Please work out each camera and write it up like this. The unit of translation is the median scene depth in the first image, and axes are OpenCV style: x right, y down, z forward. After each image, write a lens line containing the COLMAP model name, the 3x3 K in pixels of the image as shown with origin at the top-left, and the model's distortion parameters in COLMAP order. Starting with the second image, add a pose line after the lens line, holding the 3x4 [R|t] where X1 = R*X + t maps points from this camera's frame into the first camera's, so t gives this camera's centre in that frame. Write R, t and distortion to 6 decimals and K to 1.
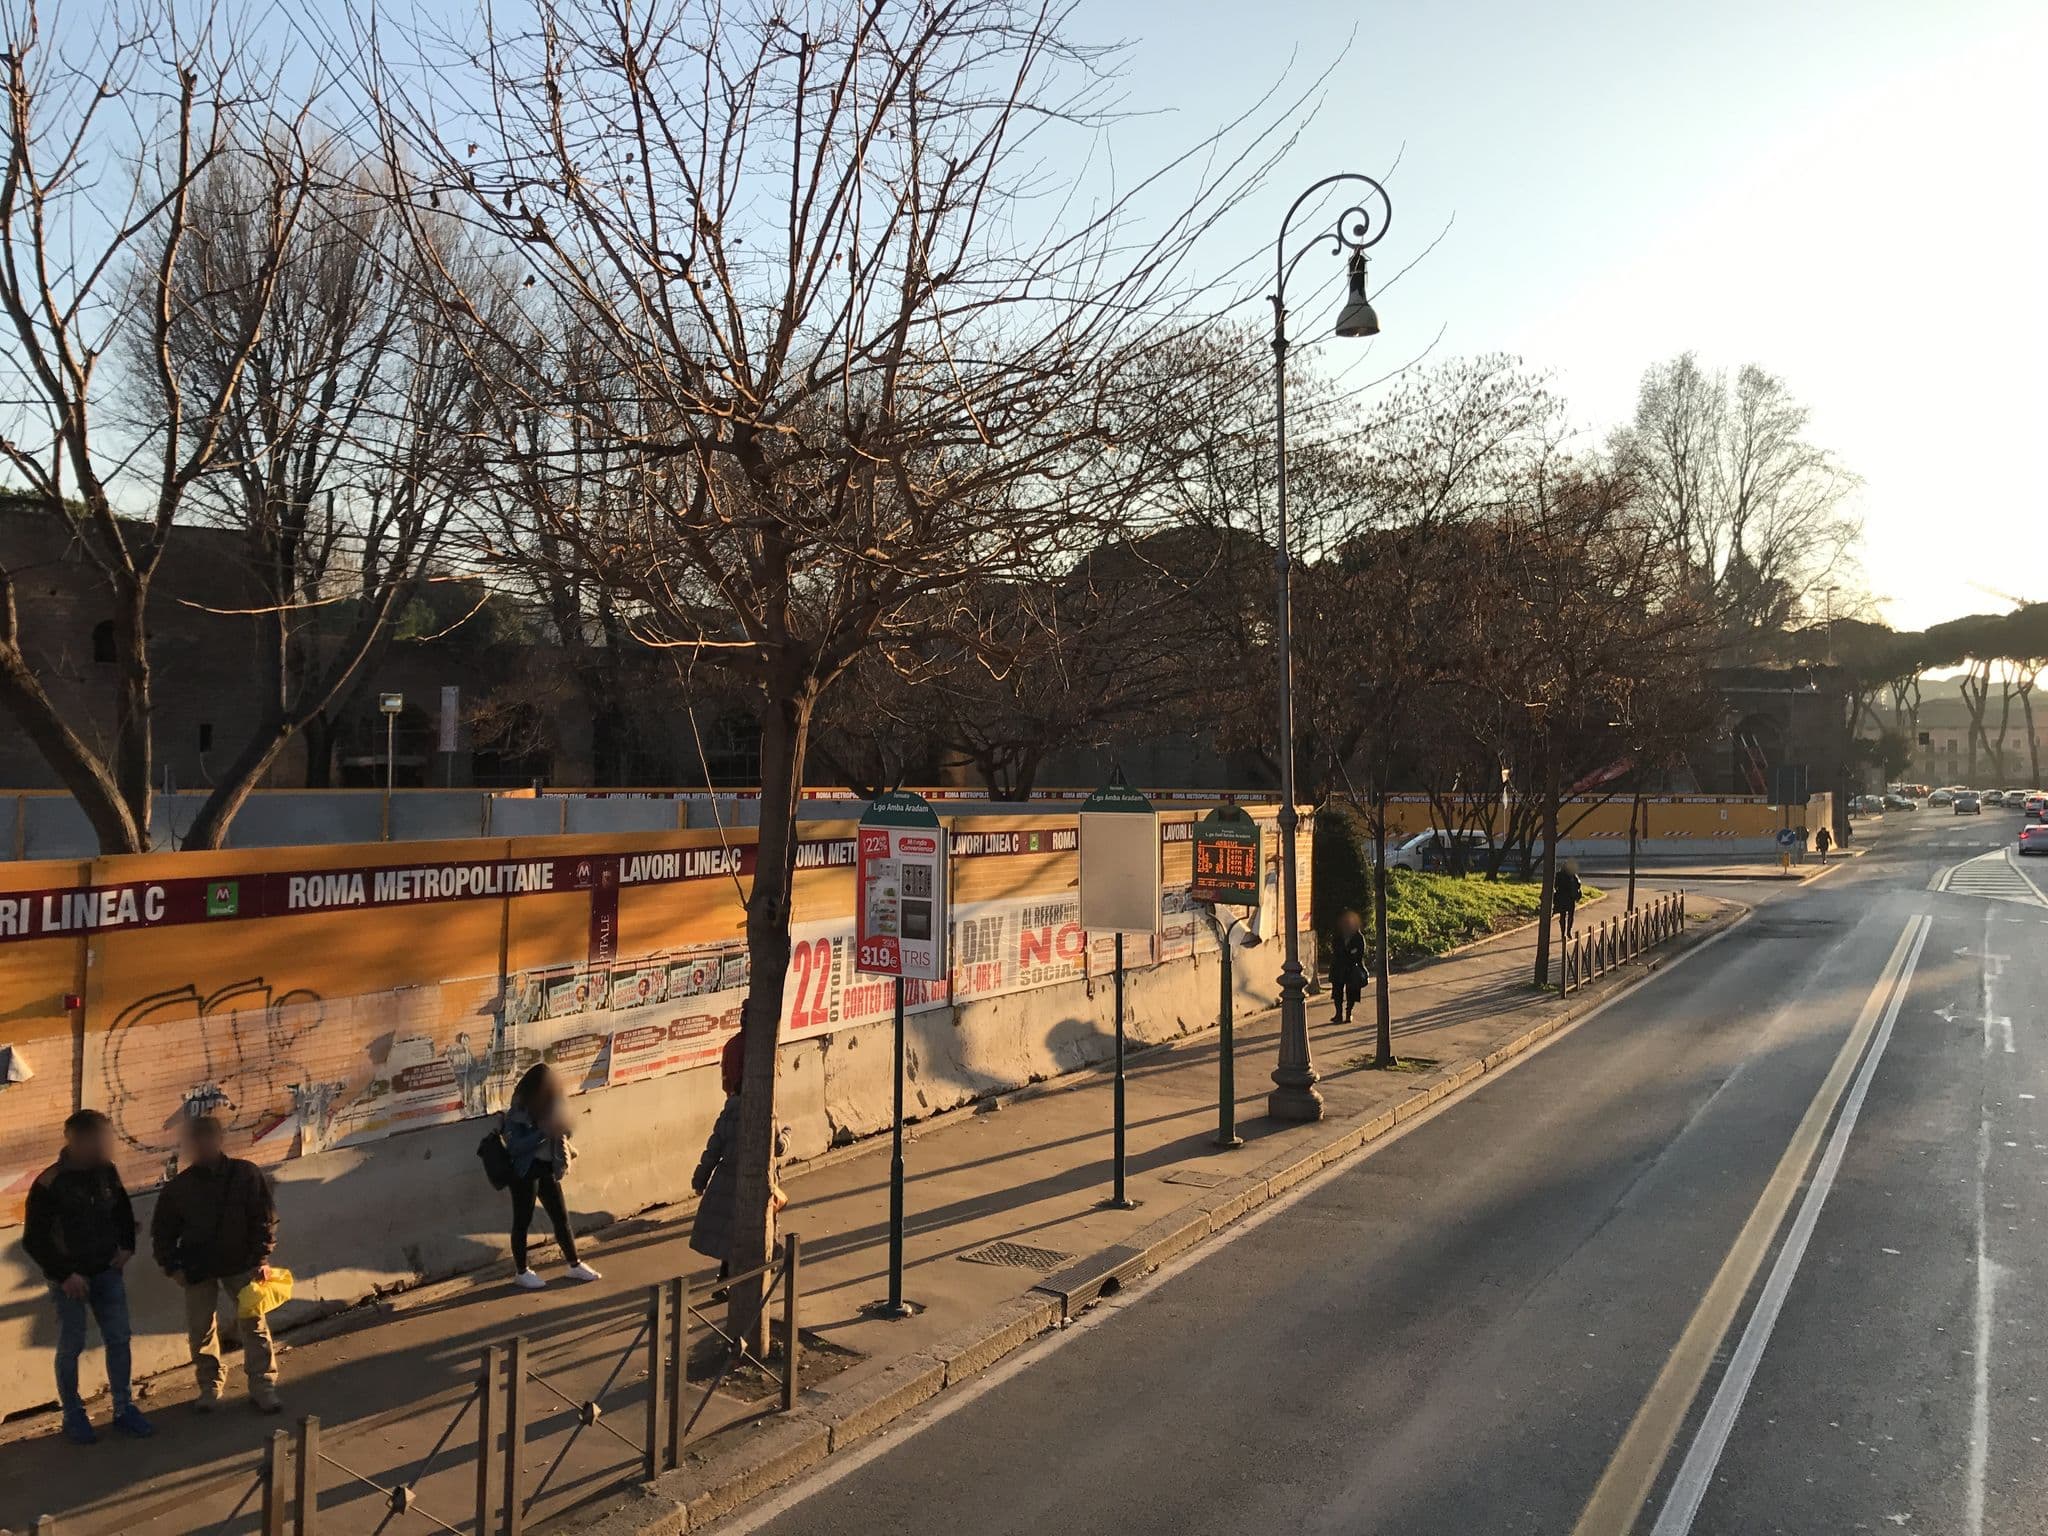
lens RADIAL K [[1553.7, 0, 1021.3], [0, 1553.7, 763.5], [0, 0, 1]] dist [0.034162, 0.006040]
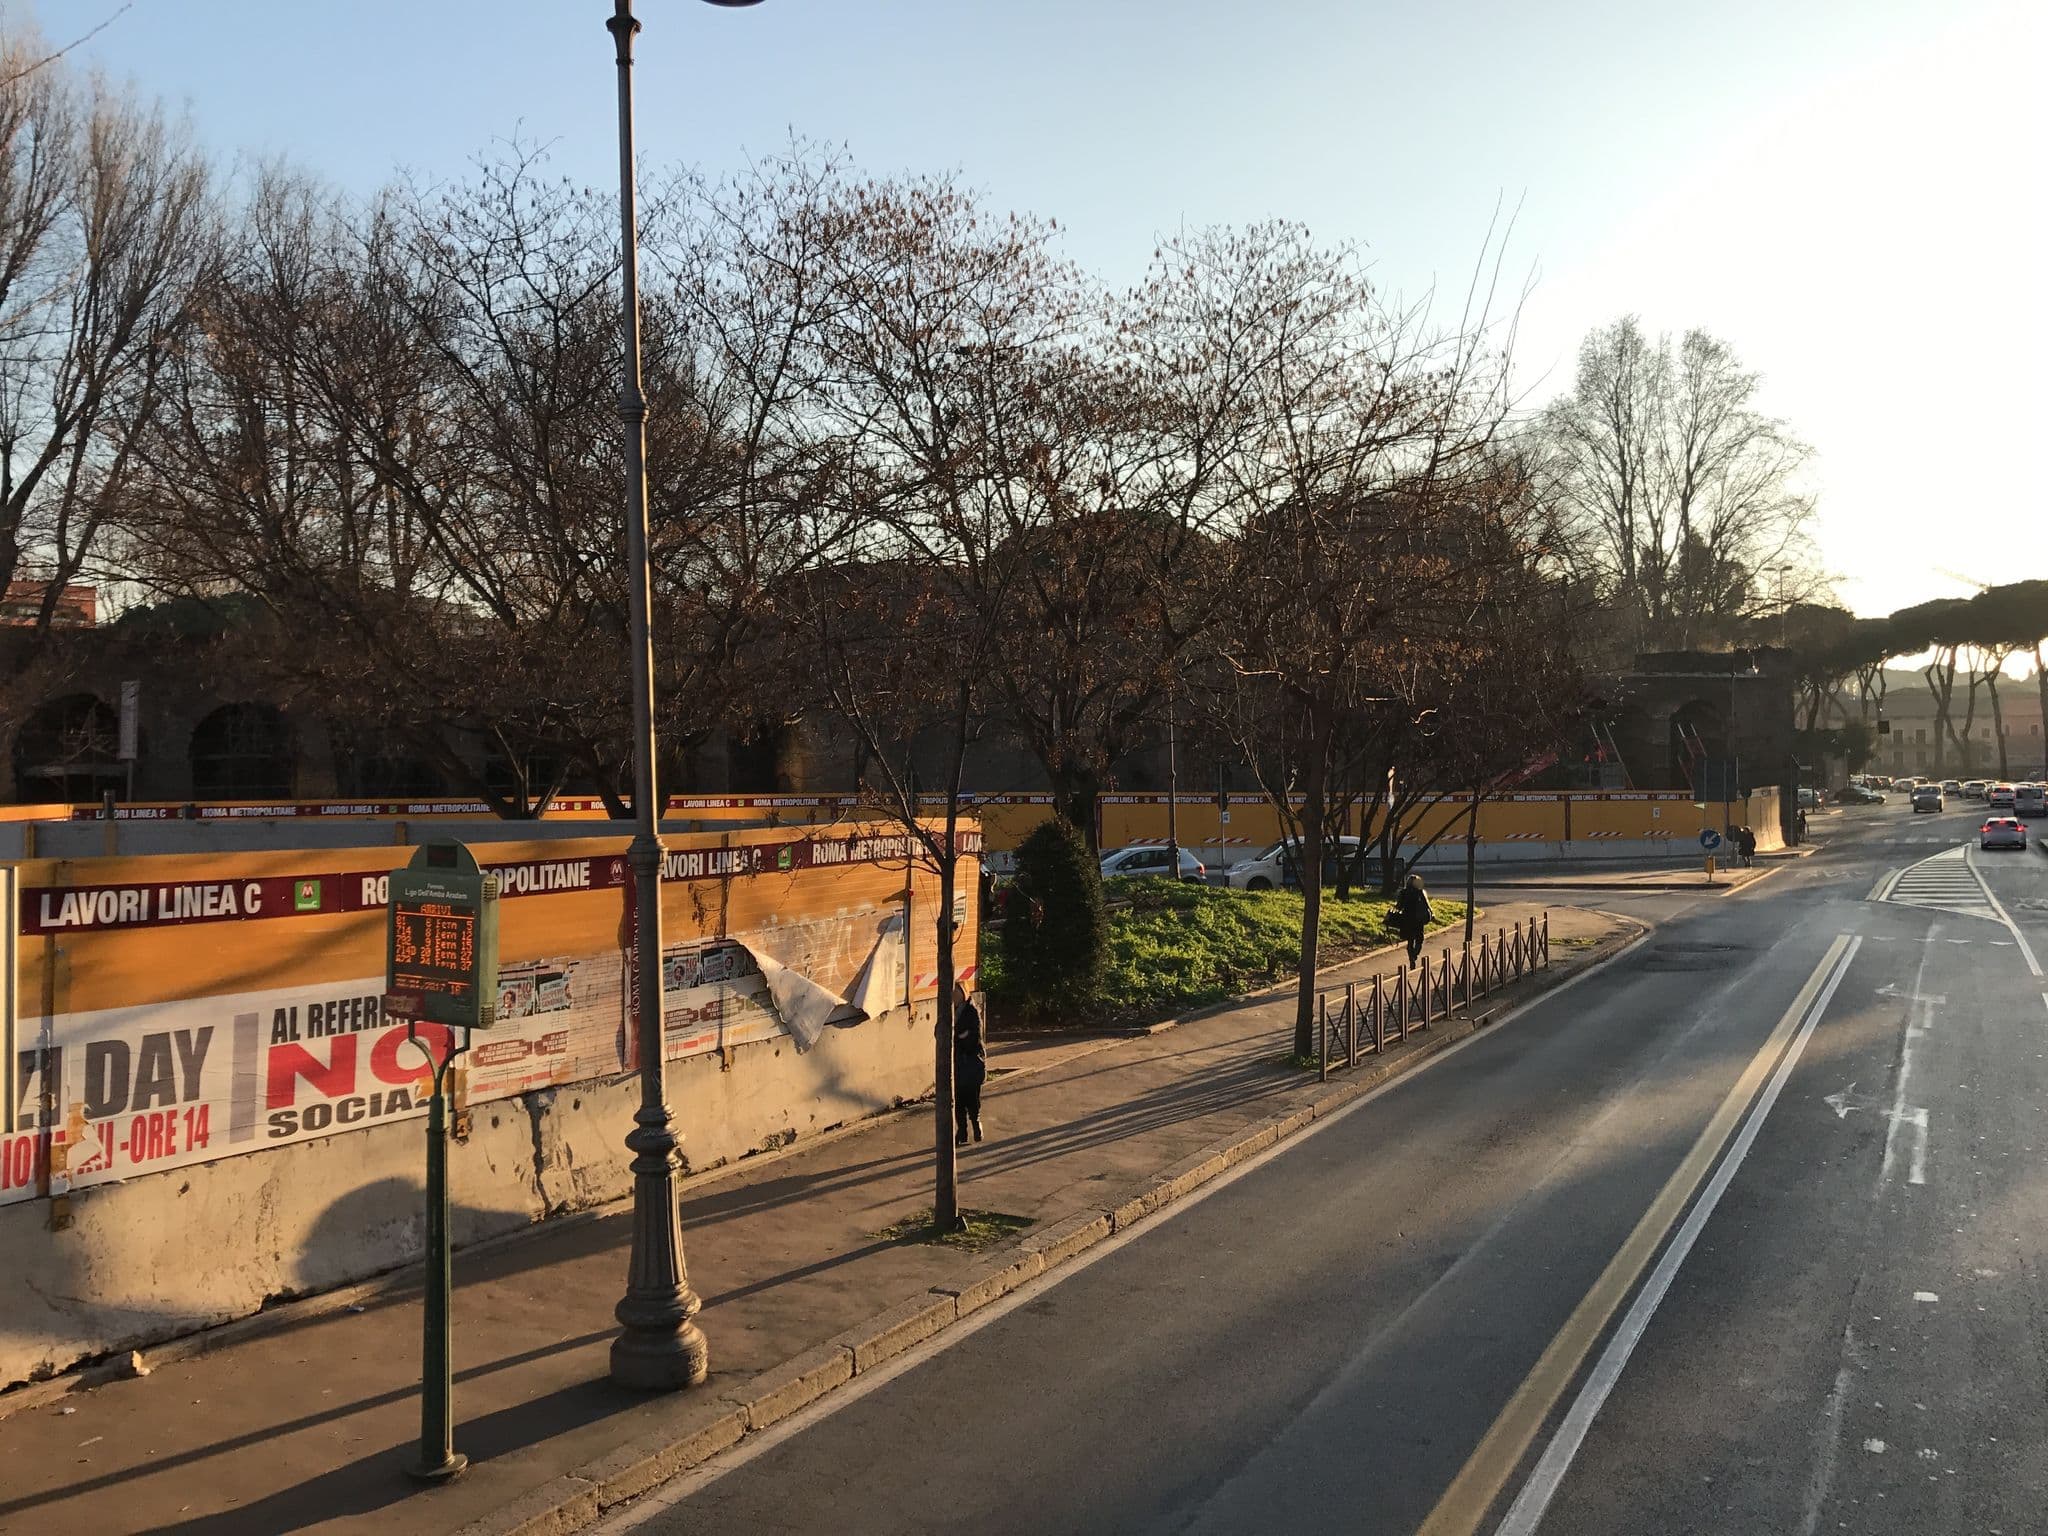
lens RADIAL K [[1553.7, 0, 1021.3], [0, 1553.7, 763.5], [0, 0, 1]] dist [0.034162, 0.006040]
pose [[0.999897, -0.008453, 0.011609, 0.094189], [0.008441, 0.999964, 0.001062, 0.000628], [-0.011617, -0.000964, 0.999932, 0.131694]]
